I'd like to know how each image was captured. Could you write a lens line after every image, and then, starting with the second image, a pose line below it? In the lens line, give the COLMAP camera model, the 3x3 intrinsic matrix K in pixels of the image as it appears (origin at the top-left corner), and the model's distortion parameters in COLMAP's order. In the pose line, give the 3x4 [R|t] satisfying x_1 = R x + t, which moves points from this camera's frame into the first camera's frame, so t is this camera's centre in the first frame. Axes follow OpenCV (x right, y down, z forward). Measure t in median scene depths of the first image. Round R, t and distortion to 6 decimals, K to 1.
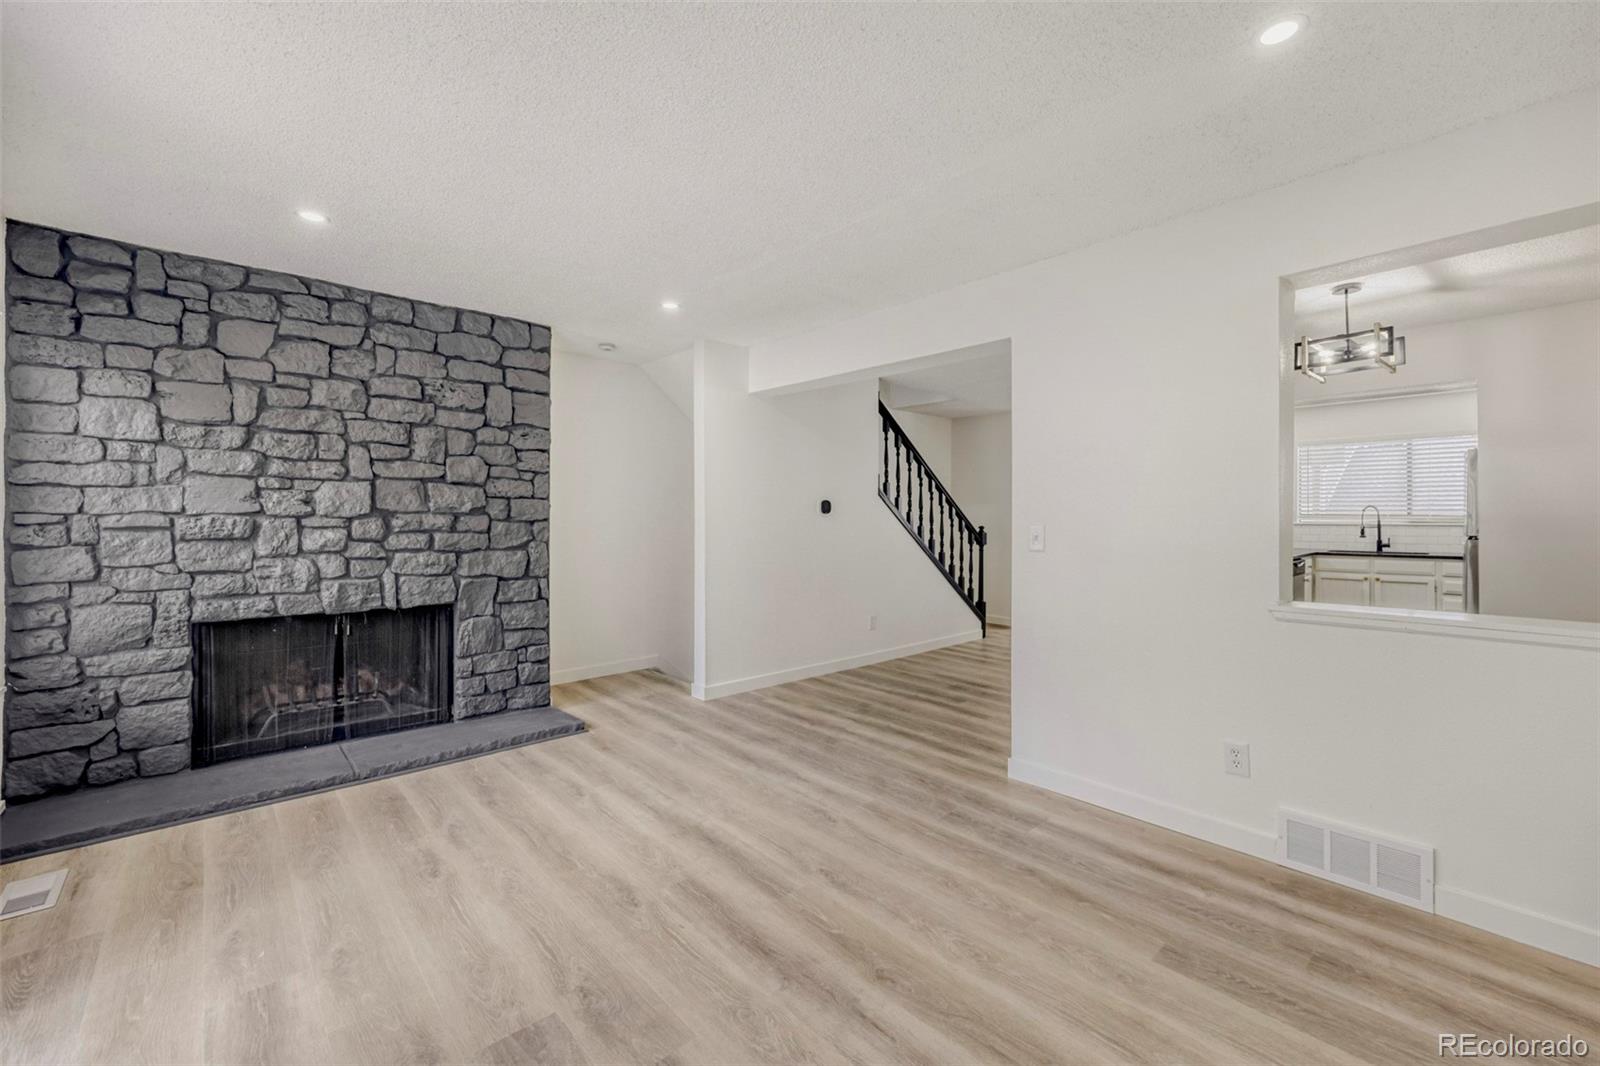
lens RADIAL K [[653.1, 0, 791.3], [0, 653.1, 518.6], [0, 0, 1]] dist [0.002738, -0.000362]
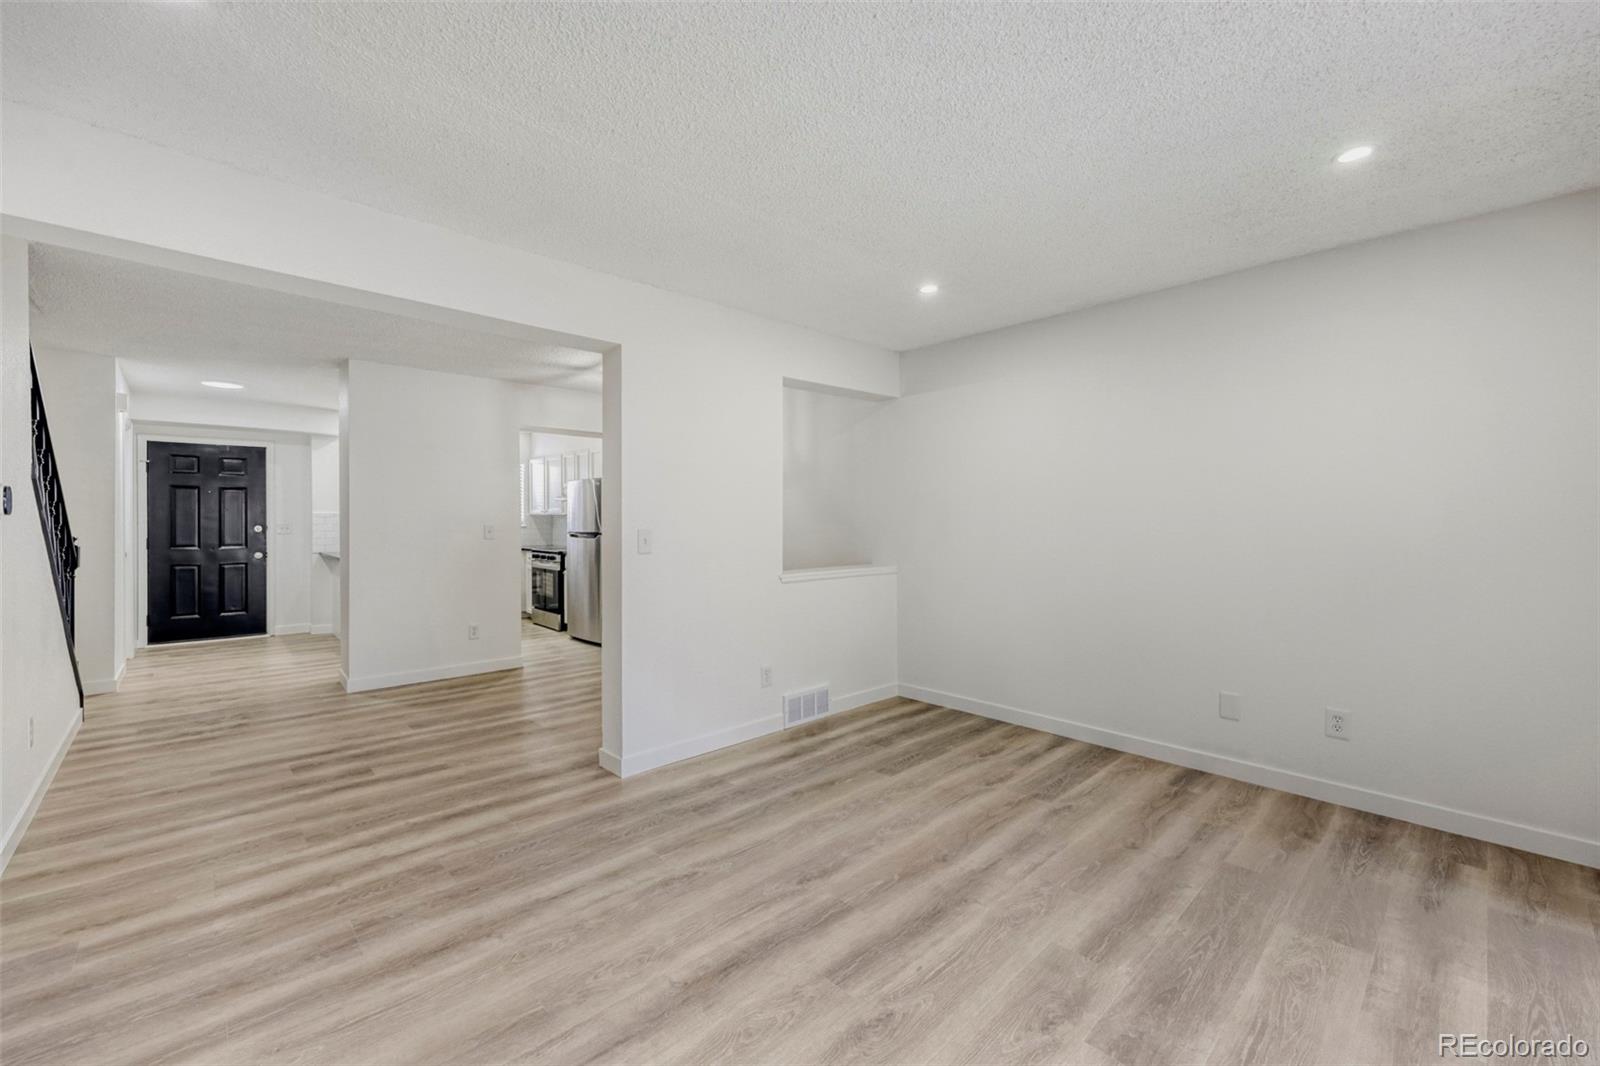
lens RADIAL K [[643.1, 0, 795.6], [0, 643.1, 522.5], [0, 0, 1]] dist [-0.004665, -0.000139]
pose [[-0.022434, -0.003505, 0.999742, -0.631692], [0.001950, 0.999992, 0.003549, -0.004941], [-0.999746, 0.002029, -0.022427, 0.707810]]
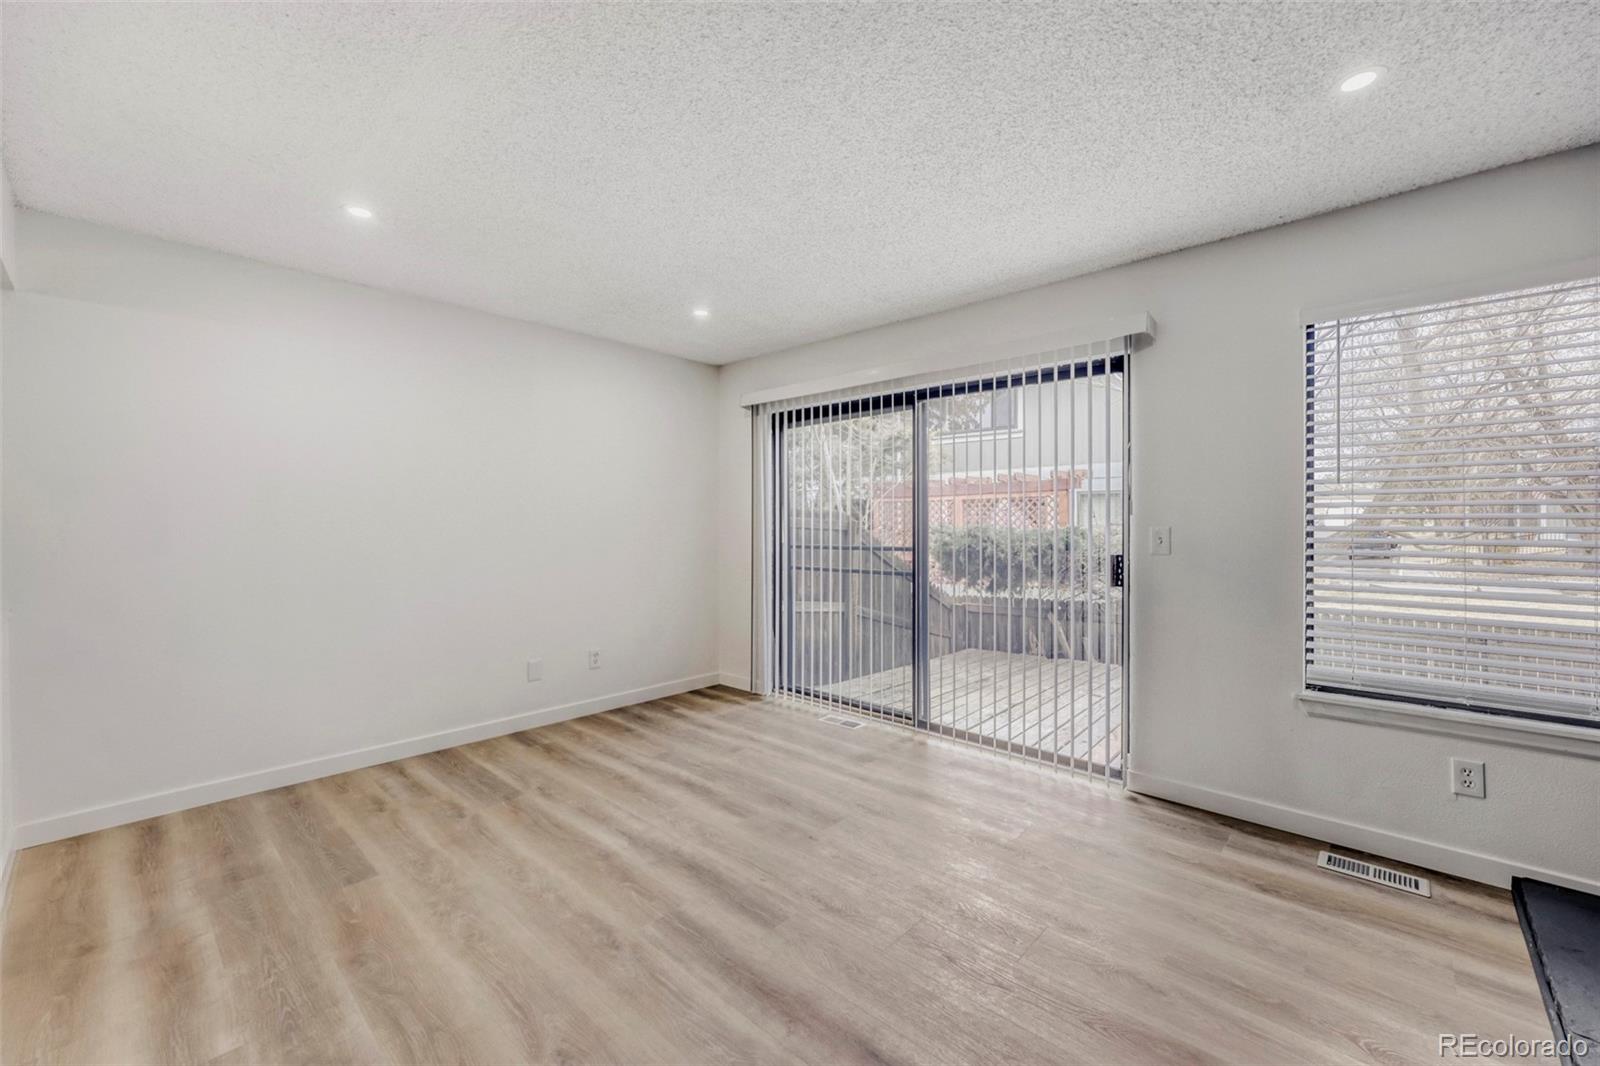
lens RADIAL K [[653.1, 0, 791.3], [0, 653.1, 518.6], [0, 0, 1]] dist [0.002738, -0.000362]
pose [[-0.996130, -0.002577, -0.087859, -0.068756], [-0.002486, 0.999996, -0.001146, -0.006294], [0.087861, -0.000923, -0.996132, 1.275271]]
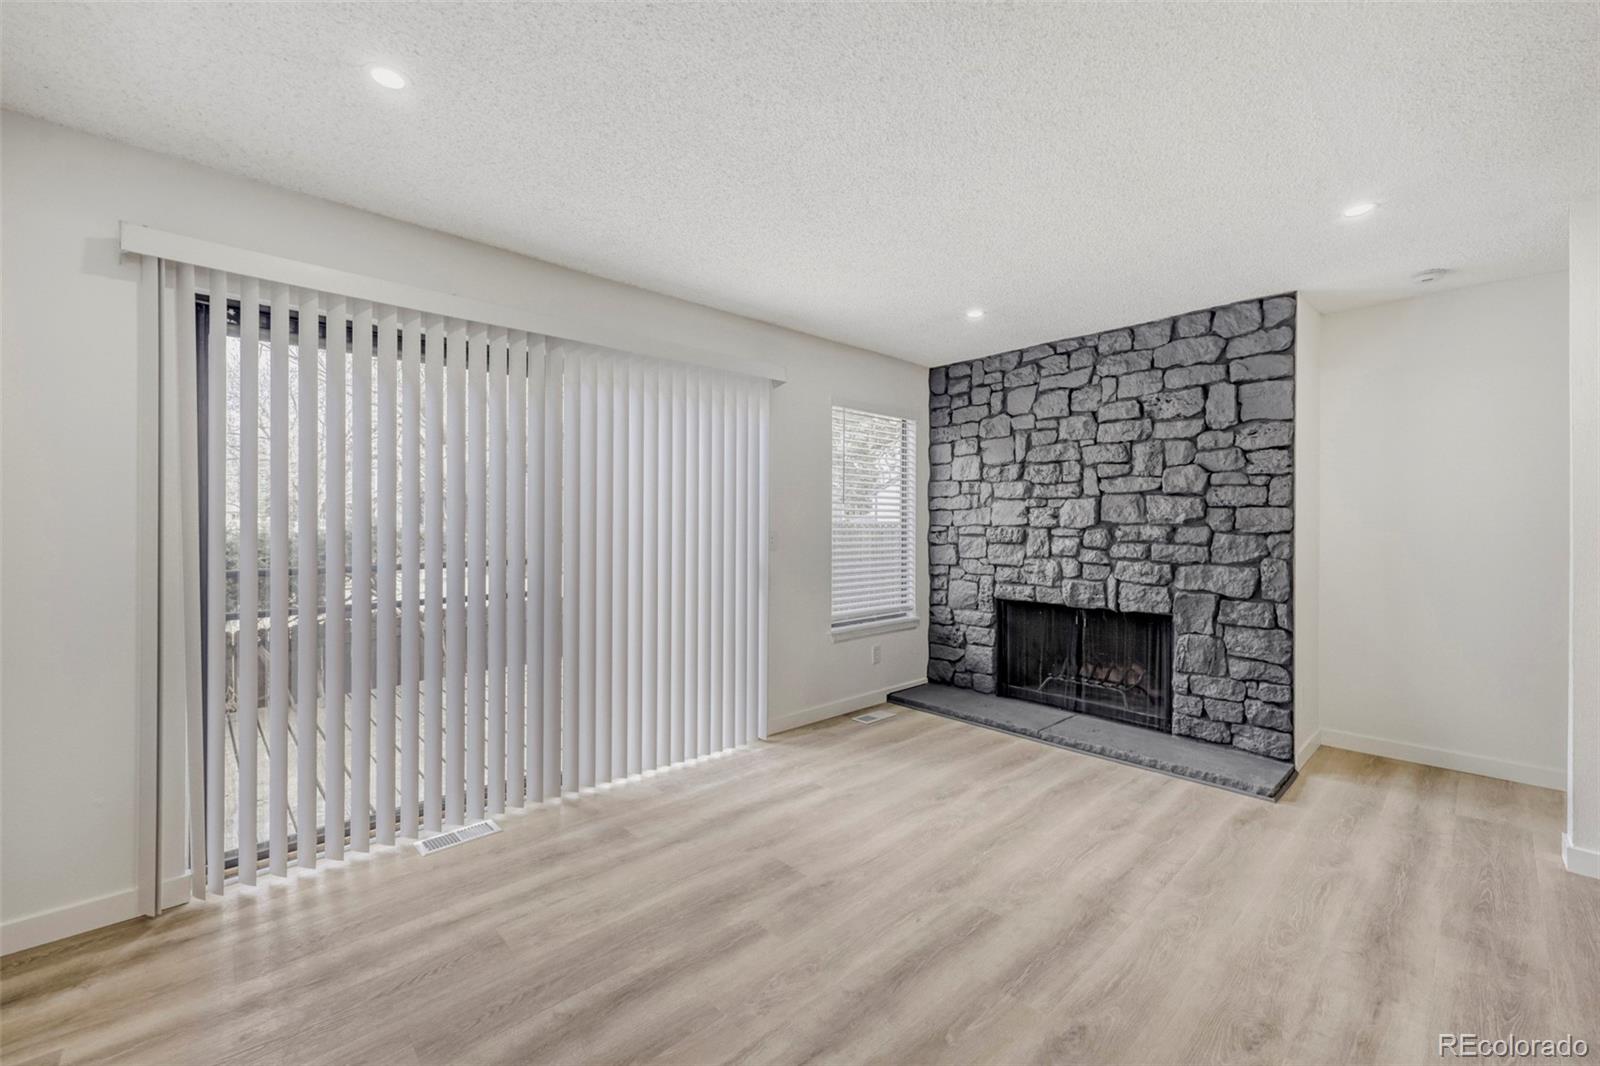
lens RADIAL K [[648.1, 0, 800.1], [0, 648.1, 530.8], [0, 0, 1]] dist [0.000346, 0.000292]
pose [[0.020540, 0.005921, -0.999771, 0.510374], [-0.004748, 0.999972, 0.005825, -0.002150], [0.999778, 0.004627, 0.020568, 0.466656]]
